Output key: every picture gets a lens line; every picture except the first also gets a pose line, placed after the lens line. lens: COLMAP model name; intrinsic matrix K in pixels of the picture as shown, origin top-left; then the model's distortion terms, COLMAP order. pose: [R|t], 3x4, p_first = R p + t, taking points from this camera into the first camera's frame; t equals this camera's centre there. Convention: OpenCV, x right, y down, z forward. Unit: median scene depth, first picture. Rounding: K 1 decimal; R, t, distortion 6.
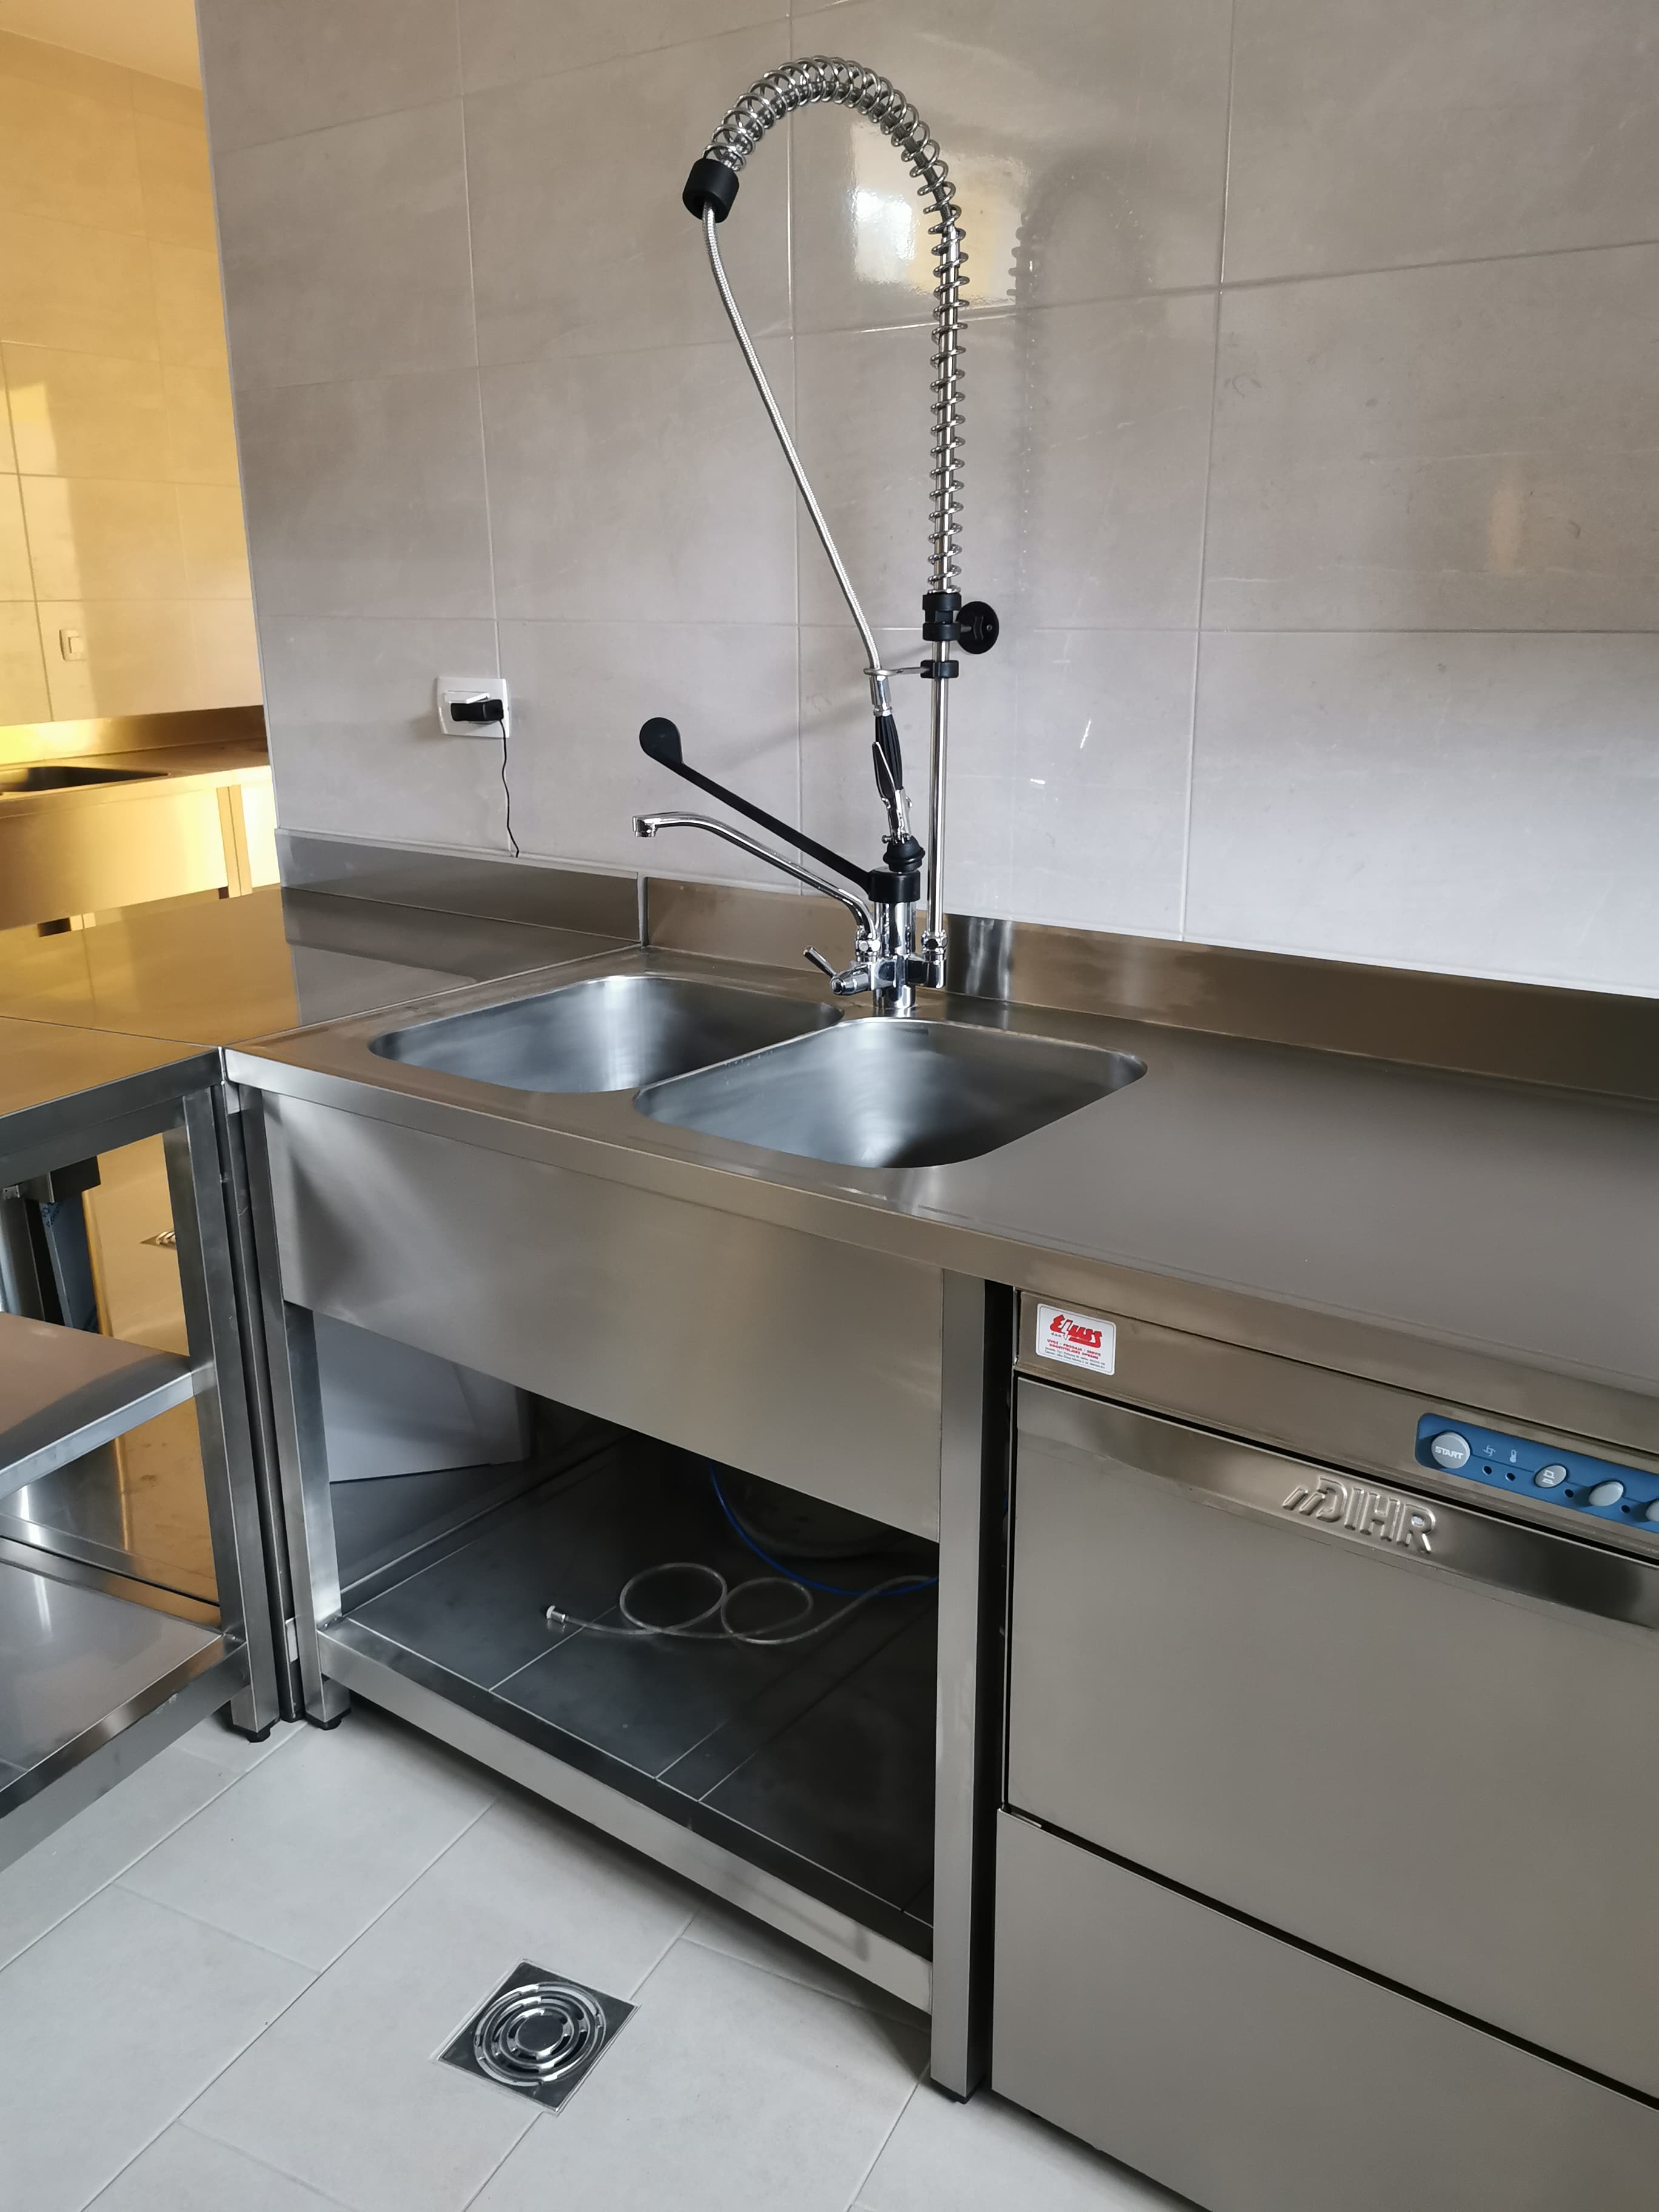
lens RADIAL K [[1739.4, 0, 838.2], [0, 1739.4, 1112.0], [0, 0, 1]] dist [0.069434, -0.096575]
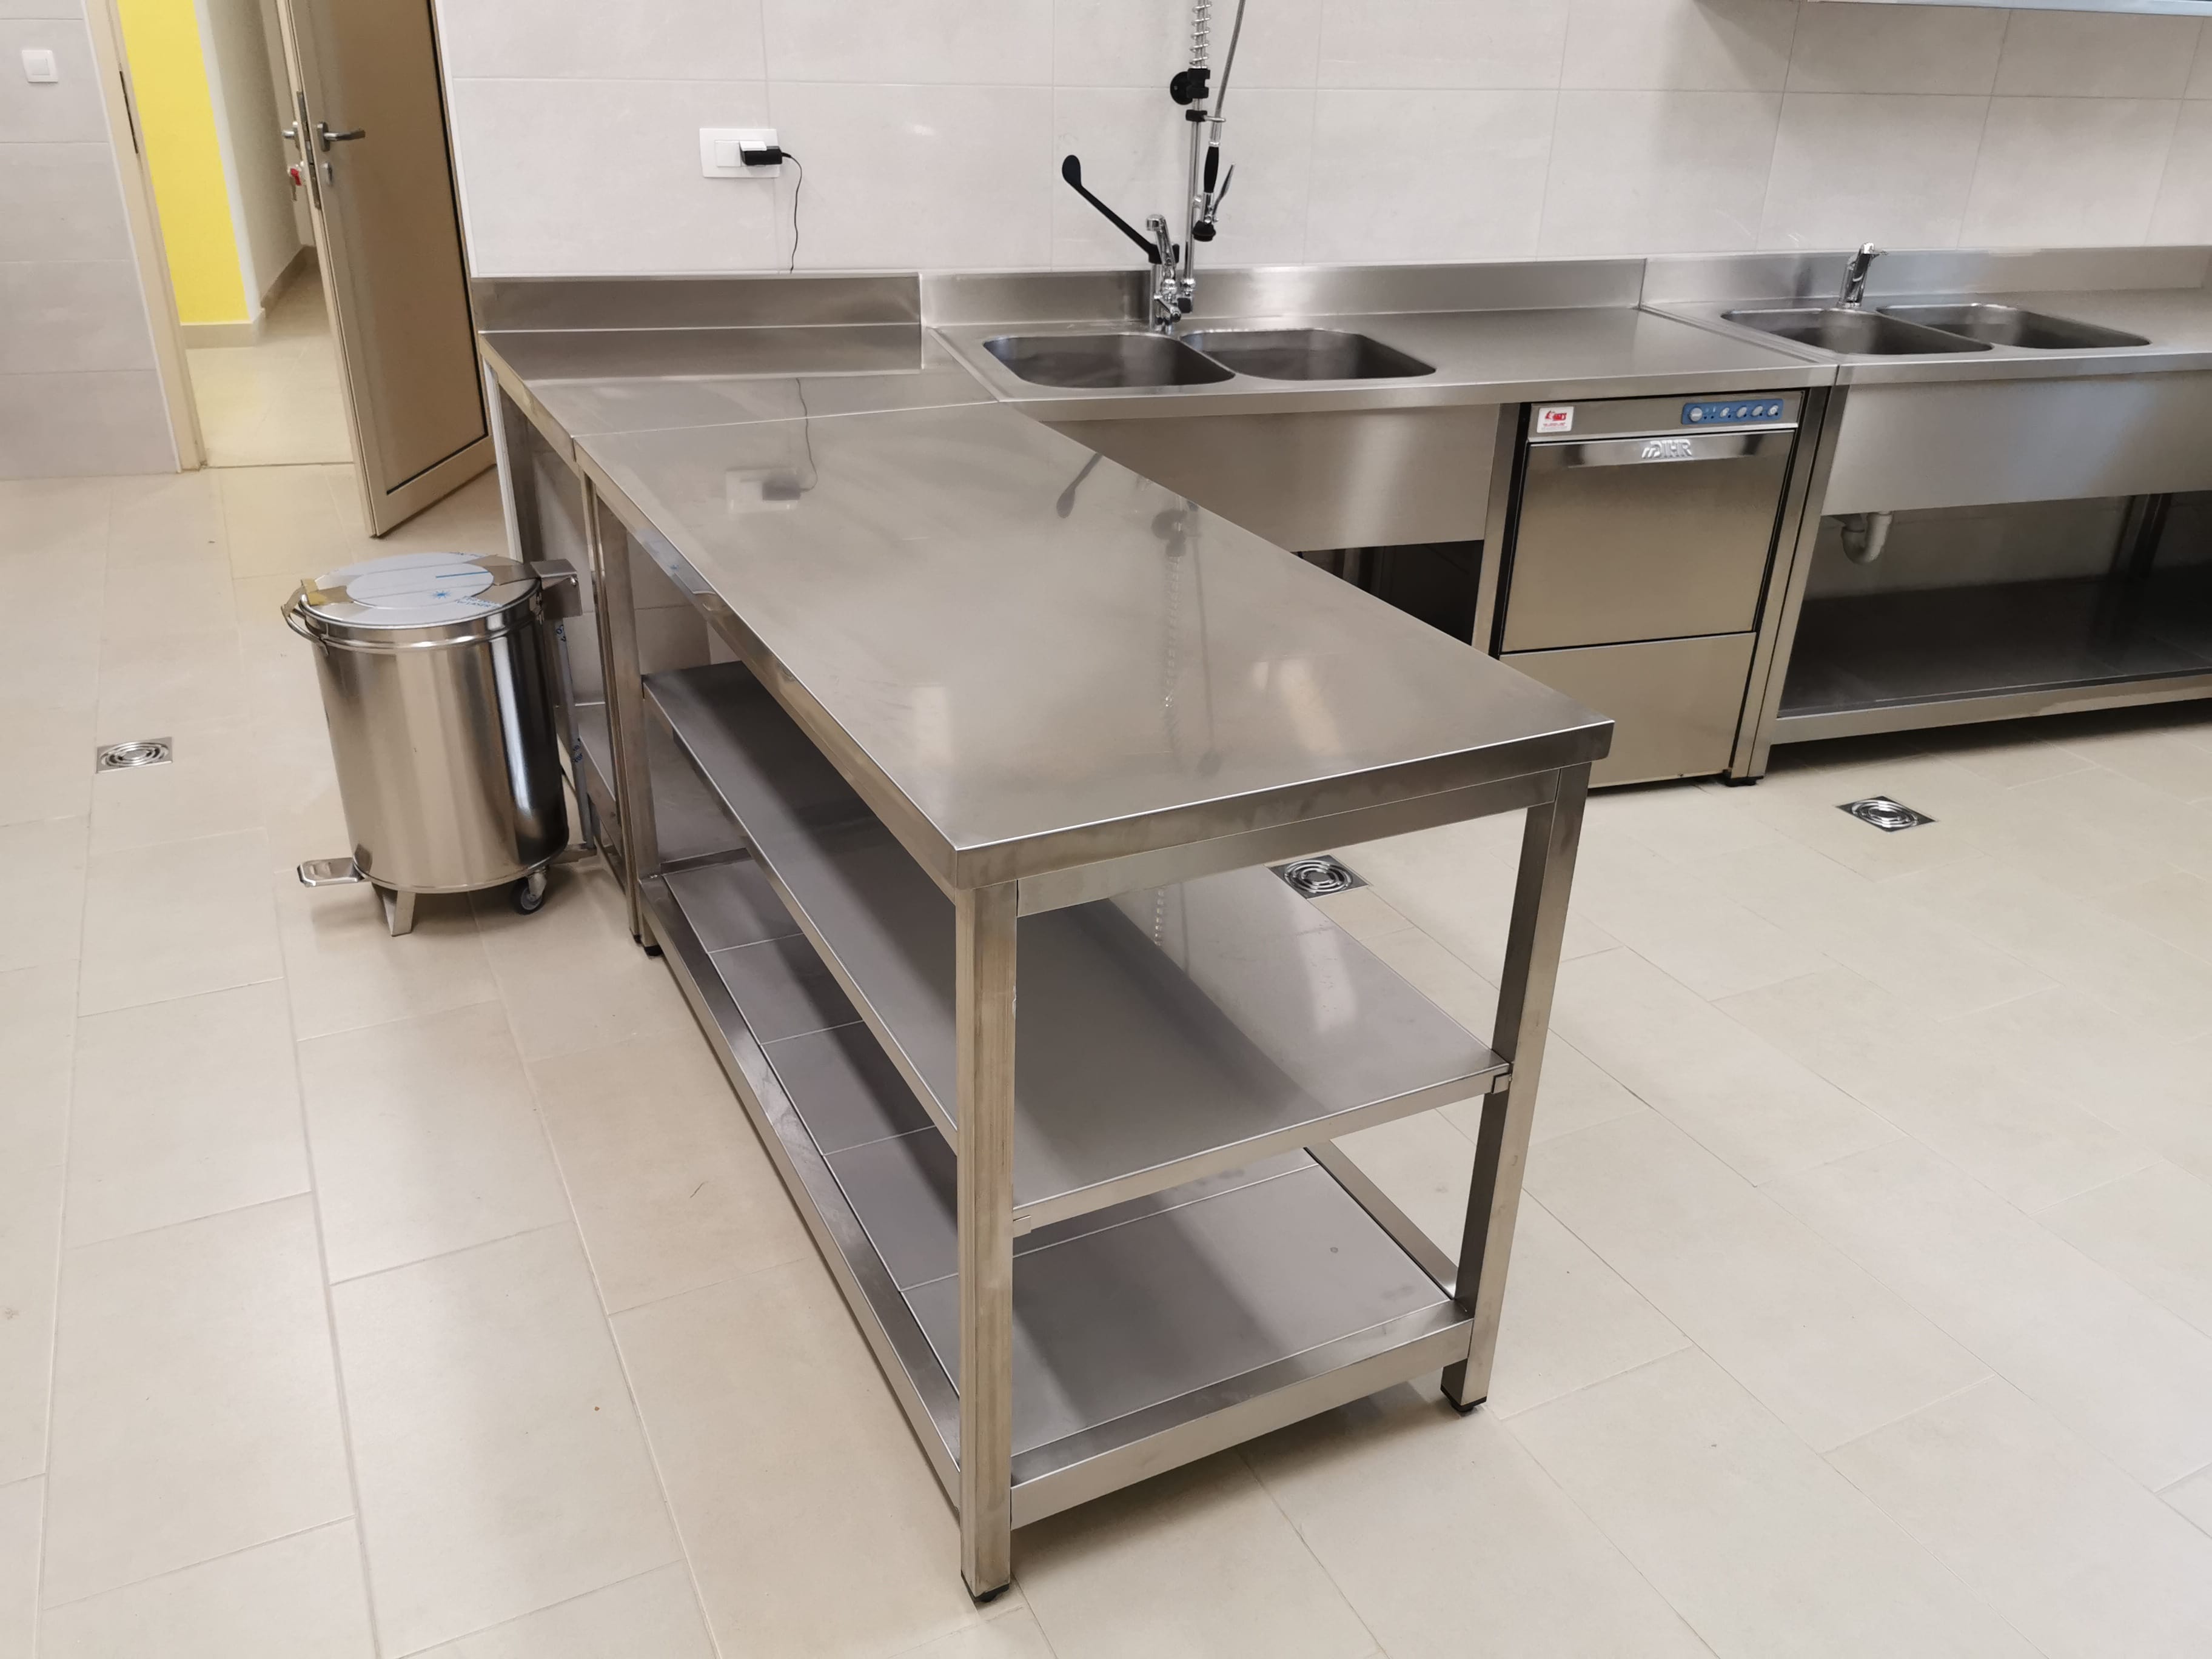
lens RADIAL K [[1723.7, 0, 1093.9], [0, 1723.7, 811.0], [0, 0, 1]] dist [0.068190, -0.082357]
pose [[0.606153, -0.329519, 0.723876, -1.645152], [0.203156, 0.944093, 0.259648, -0.082267], [-0.768964, -0.010326, 0.639208, -0.017796]]
